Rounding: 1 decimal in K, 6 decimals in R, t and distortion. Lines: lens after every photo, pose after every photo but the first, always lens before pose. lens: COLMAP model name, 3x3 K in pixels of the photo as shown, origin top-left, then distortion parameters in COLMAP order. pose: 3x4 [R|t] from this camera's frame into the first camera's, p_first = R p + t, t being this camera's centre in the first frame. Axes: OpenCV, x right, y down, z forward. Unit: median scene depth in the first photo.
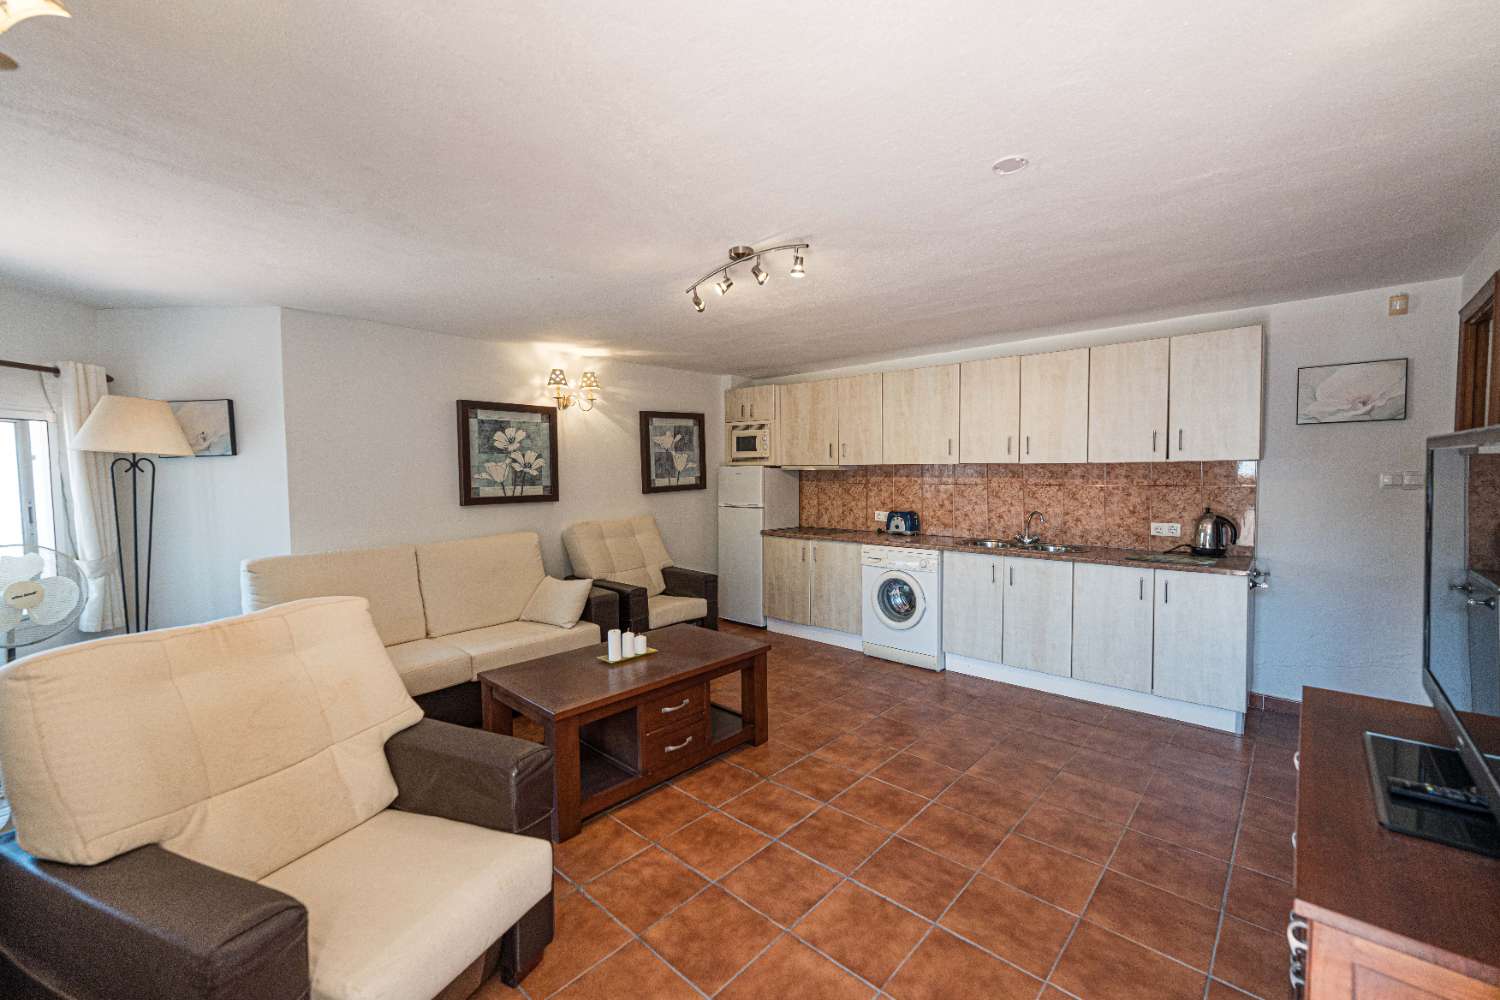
lens RADIAL K [[628.1, 0, 764.5], [0, 628.1, 503.3], [0, 0, 1]] dist [-0.009826, 0.000226]
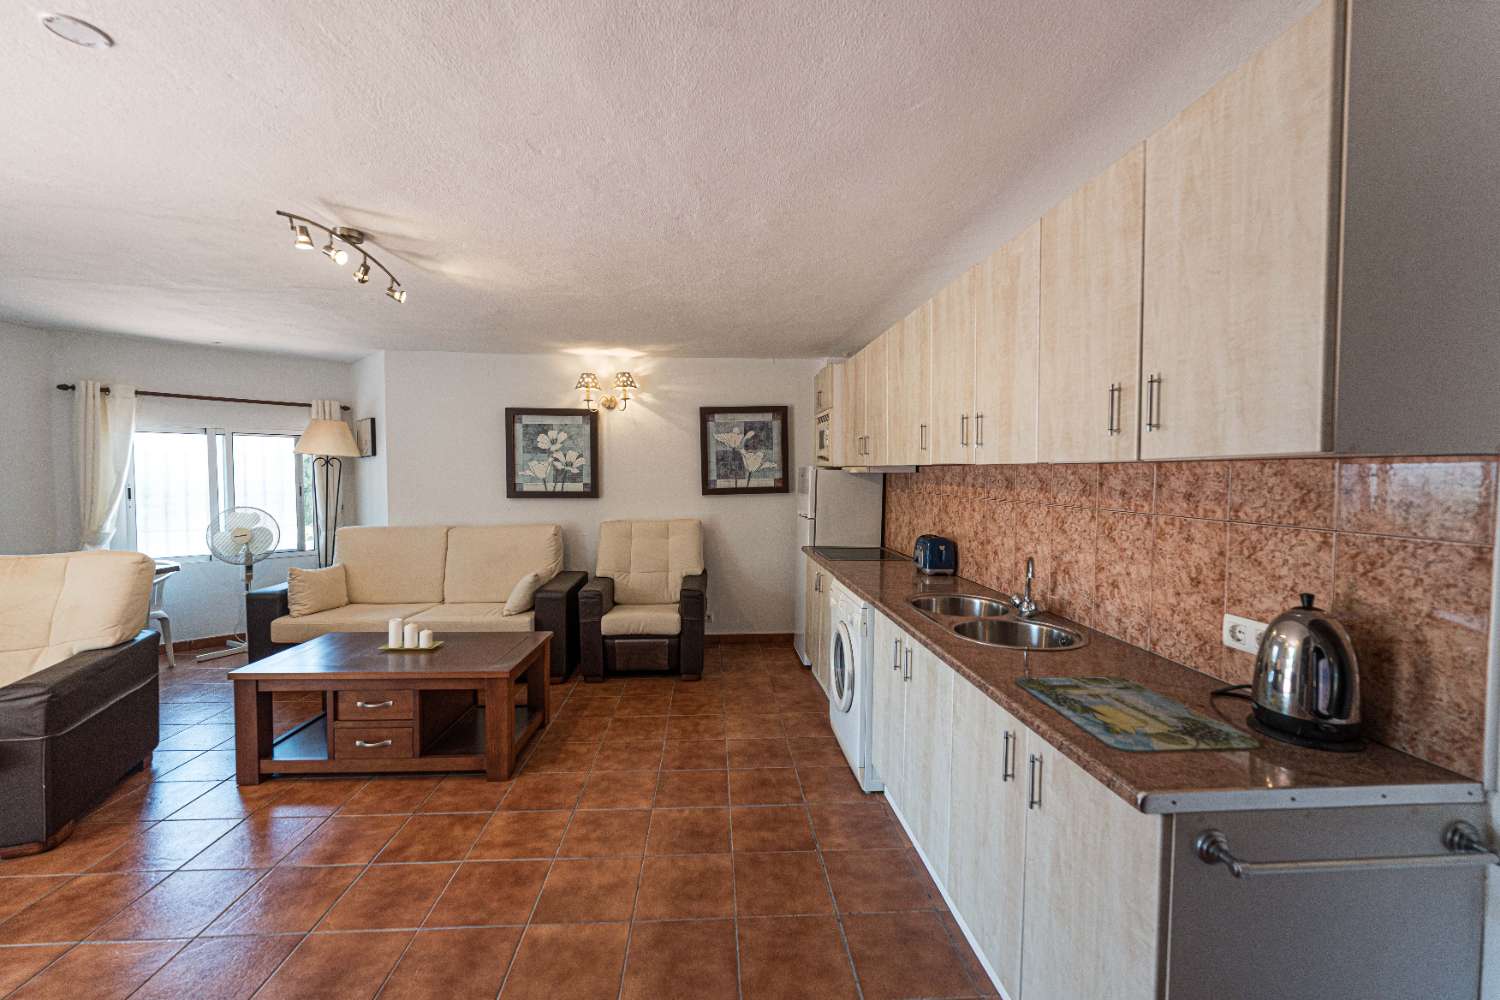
lens RADIAL K [[628.1, 0, 751.7], [0, 628.1, 498.8], [0, 0, 1]] dist [-0.009826, 0.000226]
pose [[0.701900, 0.043799, -0.710928, 0.625480], [-0.049782, 0.998683, 0.012377, -0.029325], [0.710534, 0.026704, 0.703156, 0.459190]]
